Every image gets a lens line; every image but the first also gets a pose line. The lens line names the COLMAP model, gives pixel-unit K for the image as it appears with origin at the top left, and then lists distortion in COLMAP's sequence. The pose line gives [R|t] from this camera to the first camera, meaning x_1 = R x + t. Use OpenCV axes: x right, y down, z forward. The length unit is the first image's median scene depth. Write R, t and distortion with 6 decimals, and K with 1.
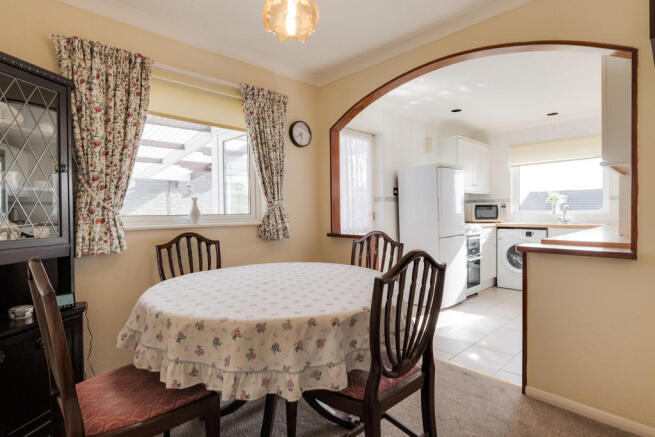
lens RADIAL K [[334.2, 0, 327.5], [0, 334.2, 218.5], [0, 0, 1]] dist [-0.000759, -0.001418]
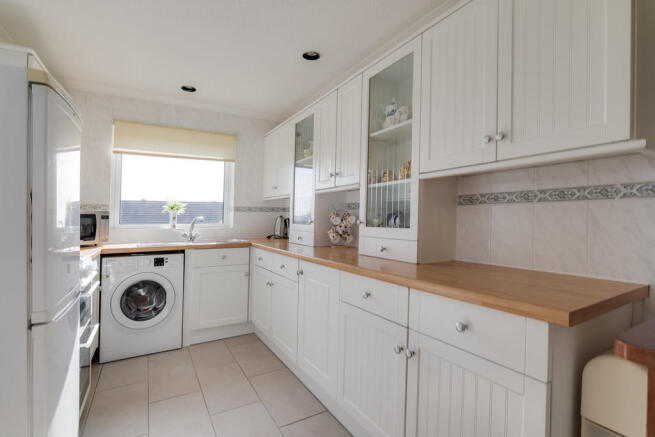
lens RADIAL K [[310.0, 0, 327.5], [0, 310.0, 218.5], [0, 0, 1]] dist [-0.002246, -0.000192]
pose [[0.219515, 0.006887, 0.975585, 0.103731], [0.017876, 0.999779, -0.011080, -0.023733], [-0.975445, 0.019872, 0.219343, 0.572676]]
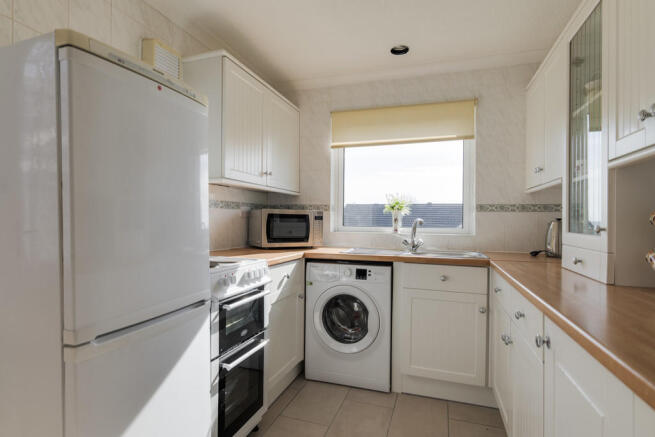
lens RADIAL K [[341.1, 0, 328.6], [0, 341.1, 209.0], [0, 0, 1]] dist [-0.000679, -0.000255]
pose [[0.879088, 0.036257, 0.475279, 0.318576], [-0.011670, 0.998441, -0.054582, -0.023518], [-0.476517, 0.042436, 0.878141, 0.580313]]
